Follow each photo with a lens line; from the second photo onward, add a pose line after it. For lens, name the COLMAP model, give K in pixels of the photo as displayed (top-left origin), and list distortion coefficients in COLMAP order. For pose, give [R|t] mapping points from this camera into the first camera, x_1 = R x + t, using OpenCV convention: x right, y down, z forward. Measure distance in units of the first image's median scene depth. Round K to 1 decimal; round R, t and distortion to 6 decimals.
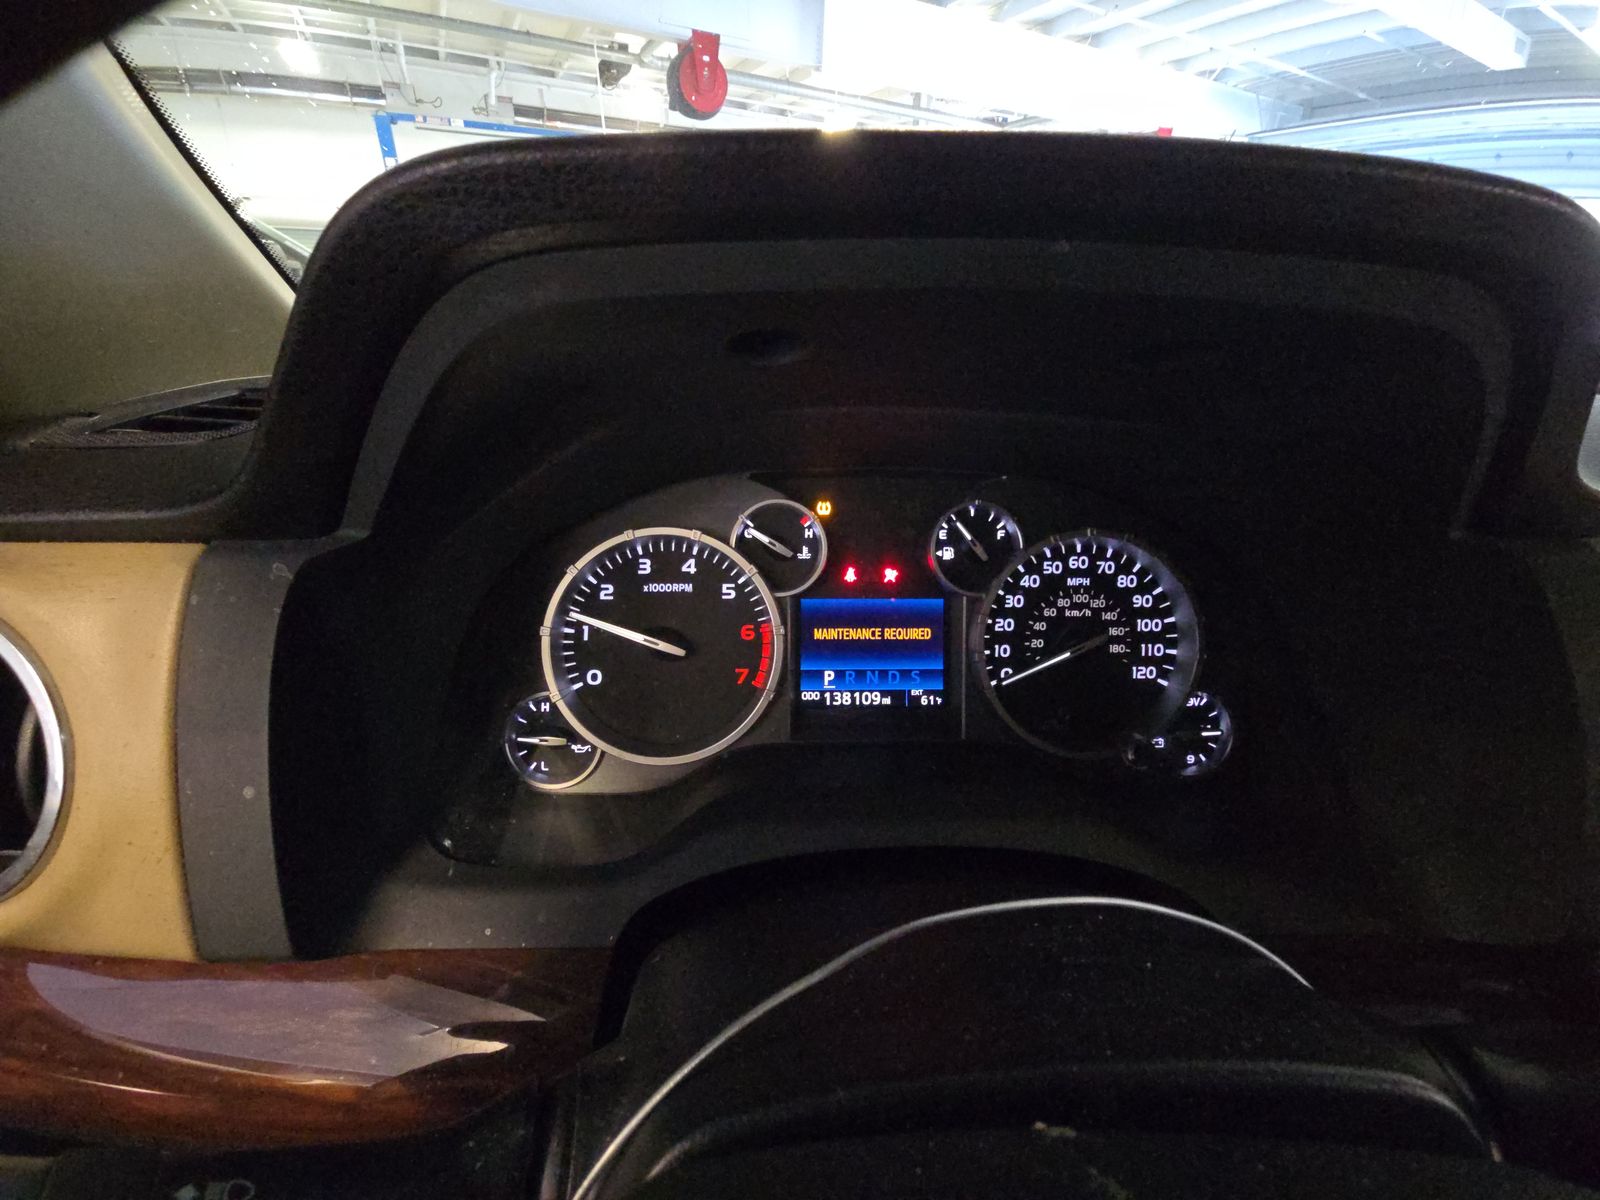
lens RADIAL K [[647.0, 0, 803.5], [0, 647.0, 591.6], [0, 0, 1]] dist [-0.002429, -0.000571]
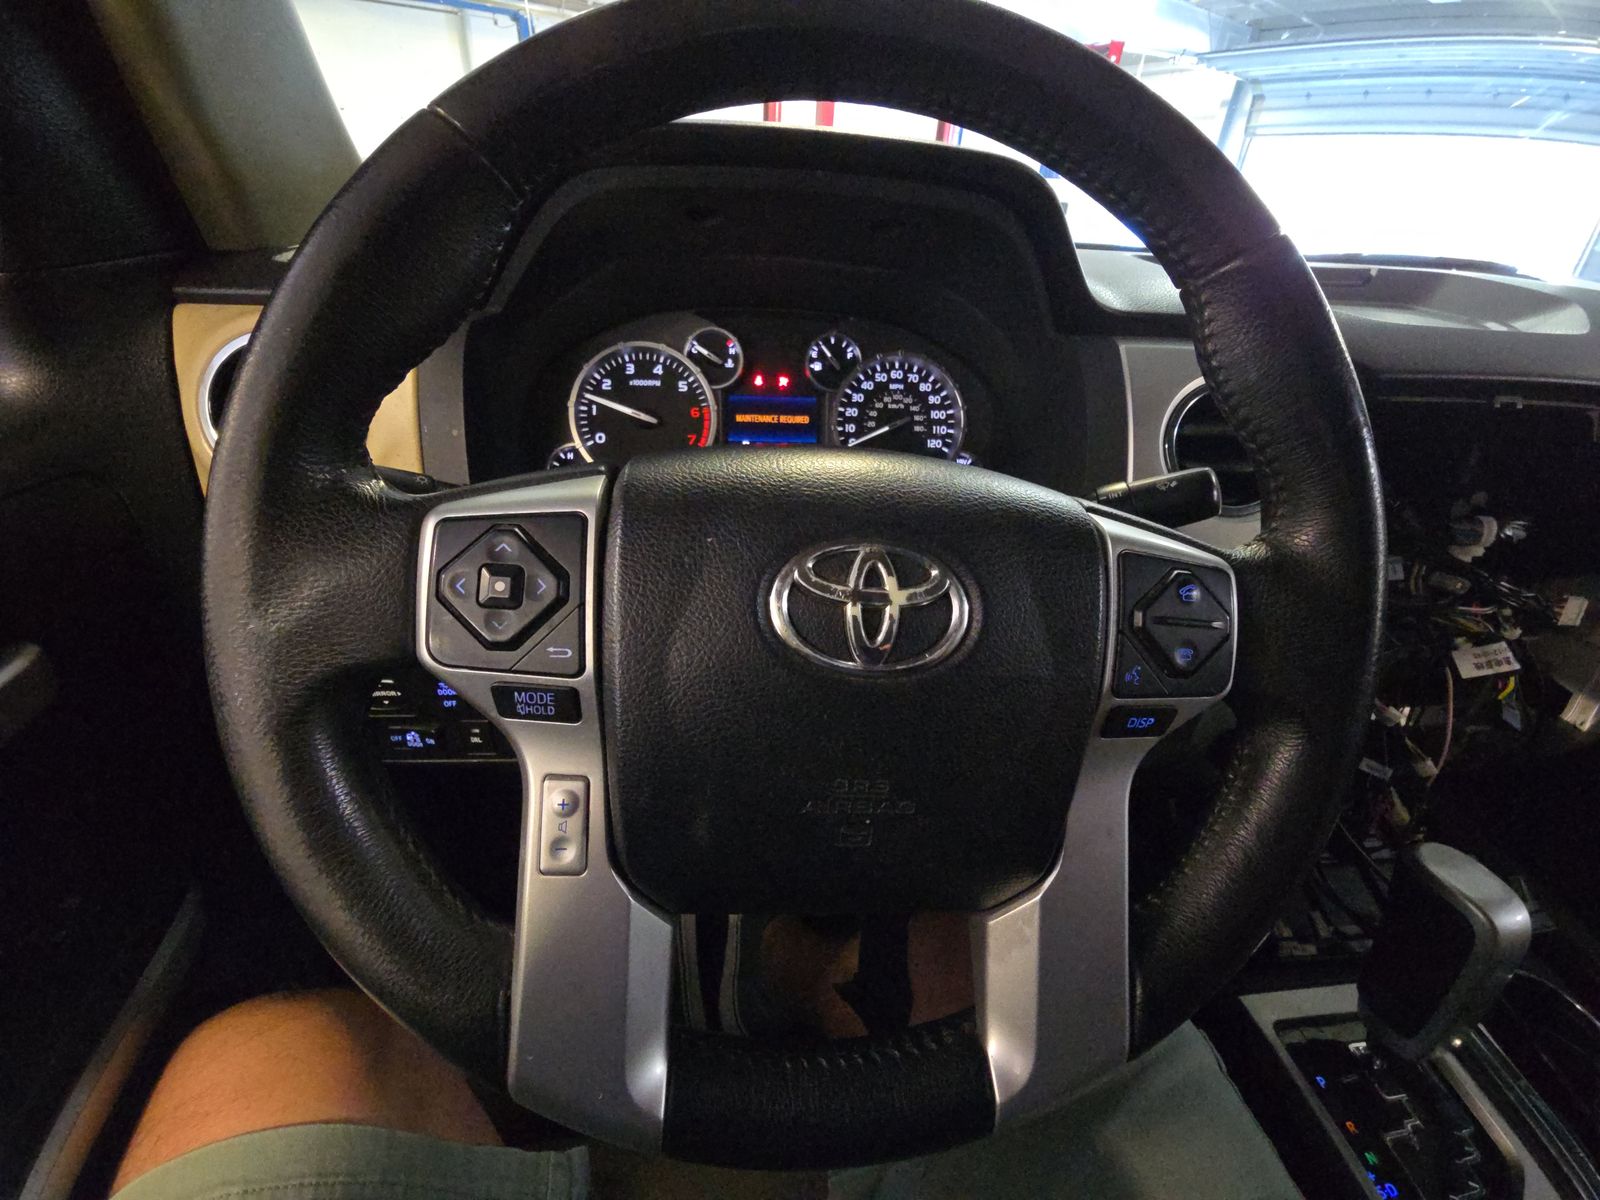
lens RADIAL K [[647.0, 0, 803.4], [0, 647.0, 589.3], [0, 0, 1]] dist [-0.002429, -0.000571]
pose [[0.996574, -0.005261, 0.082542, 0.049392], [-0.003278, 0.994680, 0.102965, 0.338440], [-0.082644, -0.102883, 0.991254, -0.690314]]
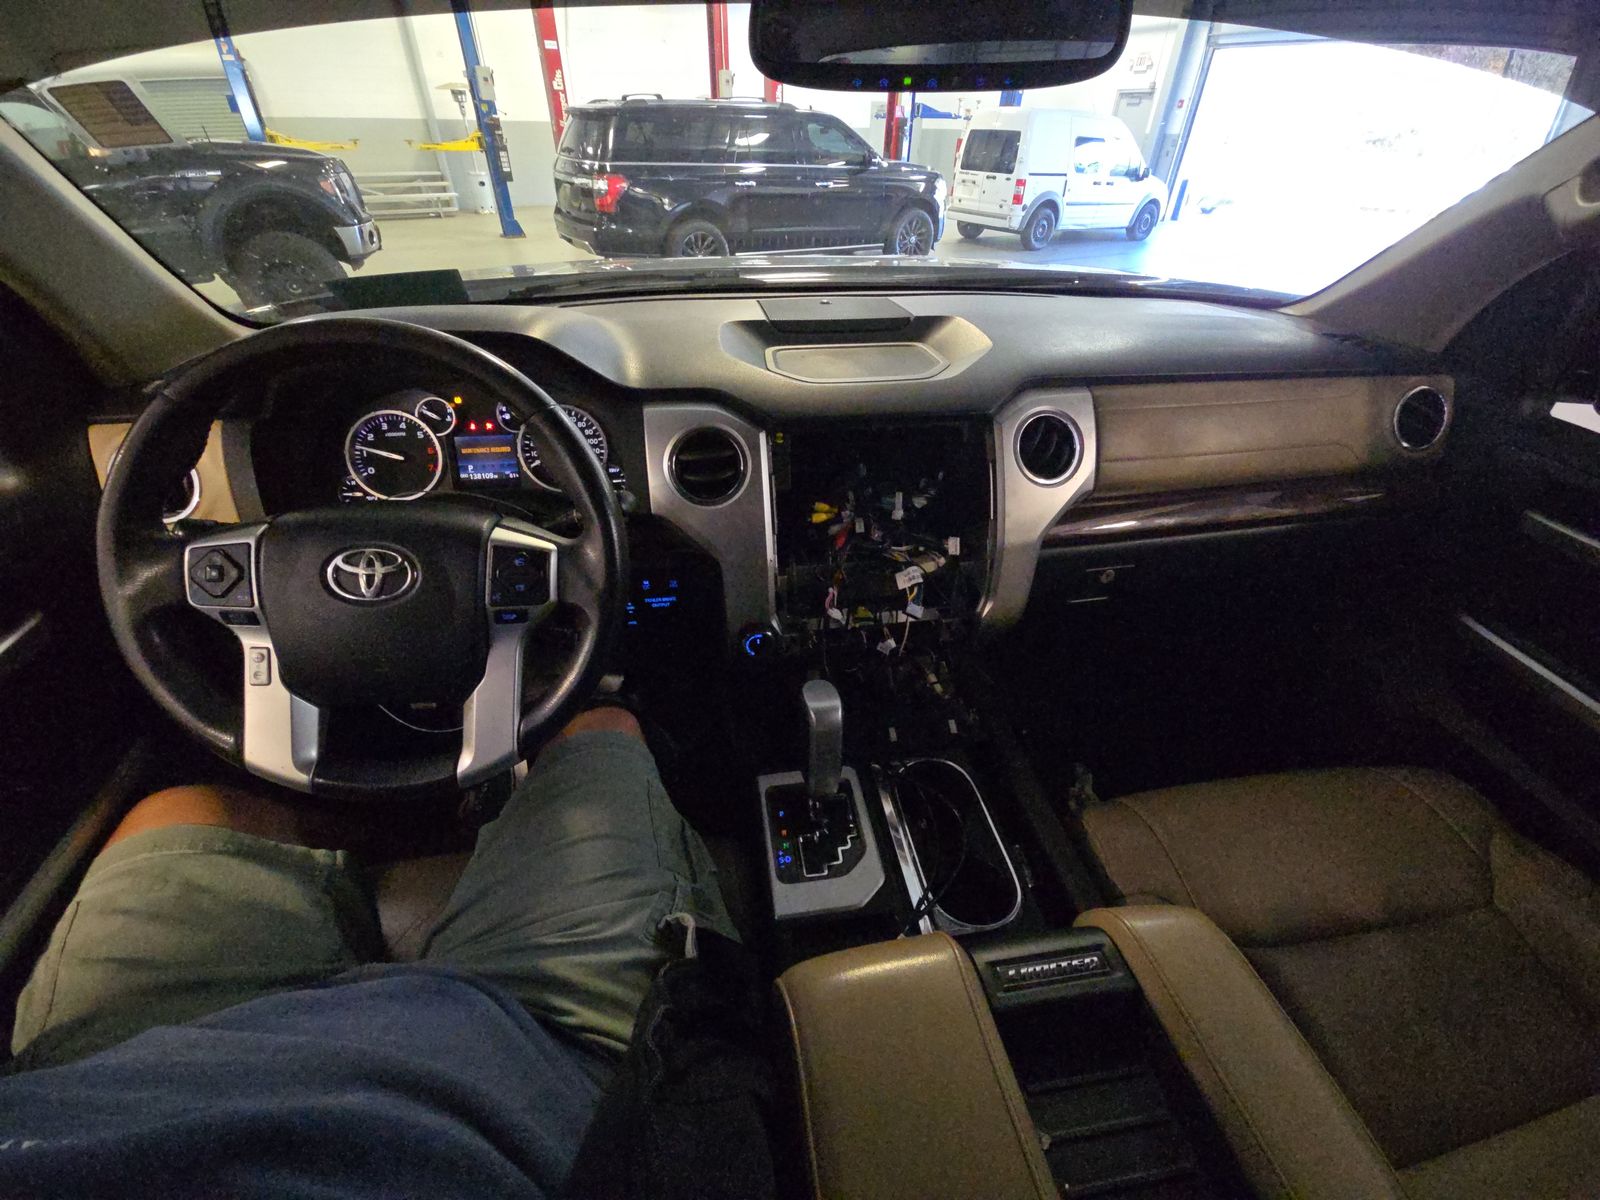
lens RADIAL K [[647.0, 0, 800.5], [0, 647.0, 603.4], [0, 0, 1]] dist [-0.002429, -0.000571]
pose [[0.995397, -0.061829, 0.073219, 1.167002], [0.046273, 0.979155, 0.197772, 0.218748], [-0.083921, -0.193474, 0.977510, -1.786714]]
